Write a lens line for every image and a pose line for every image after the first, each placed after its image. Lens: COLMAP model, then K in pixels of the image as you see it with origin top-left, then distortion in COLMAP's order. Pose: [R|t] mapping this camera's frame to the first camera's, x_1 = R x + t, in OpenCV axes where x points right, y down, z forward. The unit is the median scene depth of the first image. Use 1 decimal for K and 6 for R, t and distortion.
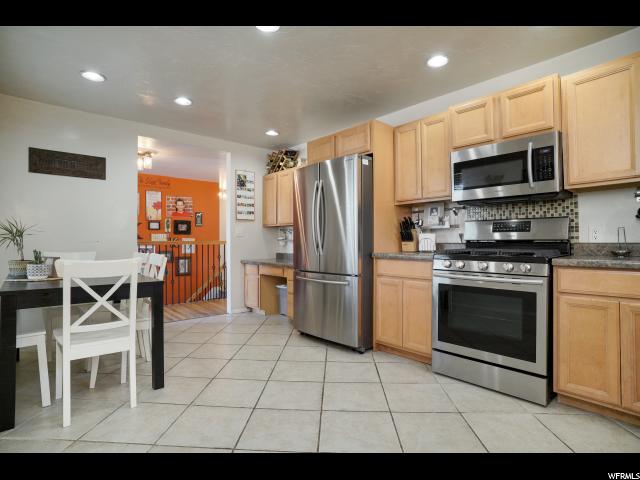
lens RADIAL K [[335.7, 0, 316.5], [0, 335.7, 243.1], [0, 0, 1]] dist [-0.047351, 0.004614]
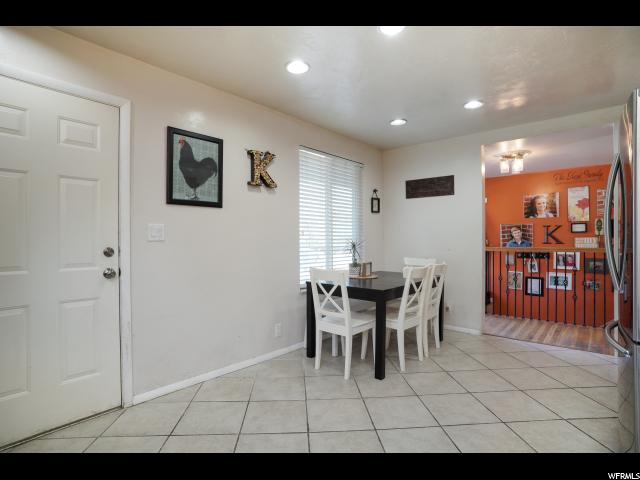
lens RADIAL K [[335.7, 0, 316.0], [0, 335.7, 235.2], [0, 0, 1]] dist [-0.047351, 0.004614]
pose [[0.124068, -0.012878, -0.992190, 0.431519], [-0.000542, 0.999915, -0.013046, -0.038912], [0.992274, 0.002157, 0.124051, 0.390496]]
